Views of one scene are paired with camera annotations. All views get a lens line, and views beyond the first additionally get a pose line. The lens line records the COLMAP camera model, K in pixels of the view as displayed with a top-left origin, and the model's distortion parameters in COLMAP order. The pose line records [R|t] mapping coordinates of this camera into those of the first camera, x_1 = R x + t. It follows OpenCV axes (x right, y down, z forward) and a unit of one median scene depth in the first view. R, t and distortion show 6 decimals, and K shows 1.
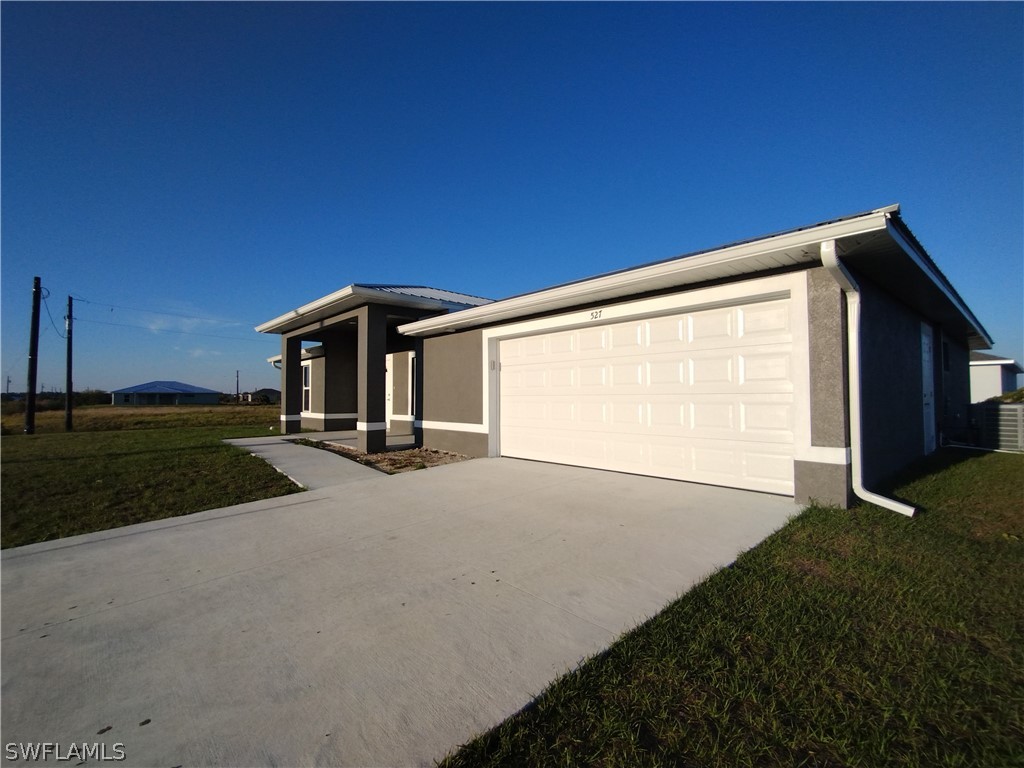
lens RADIAL K [[467.3, 0, 511.0], [0, 467.3, 378.6], [0, 0, 1]] dist [-0.003246, 0.000060]
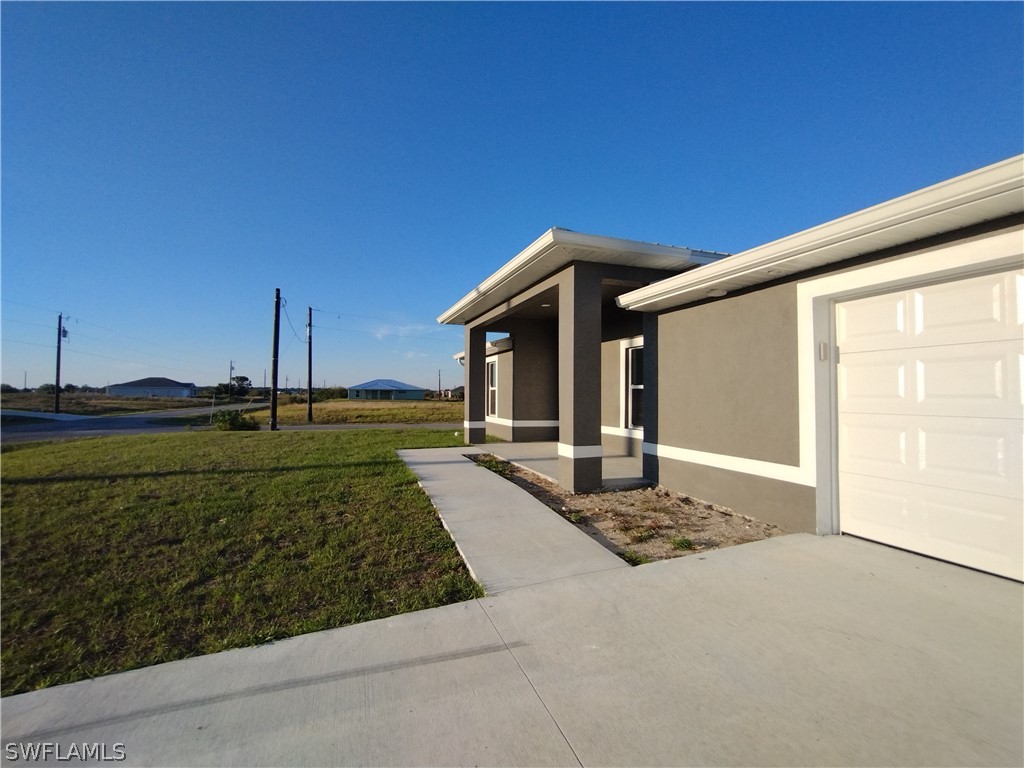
lens RADIAL K [[467.3, 0, 511.0], [0, 467.3, 378.6], [0, 0, 1]] dist [-0.003246, 0.000060]
pose [[0.927930, -0.000730, -0.372753, -0.116351], [0.002361, 0.999990, 0.003919, -0.001323], [0.372746, -0.004517, 0.927922, 0.289104]]
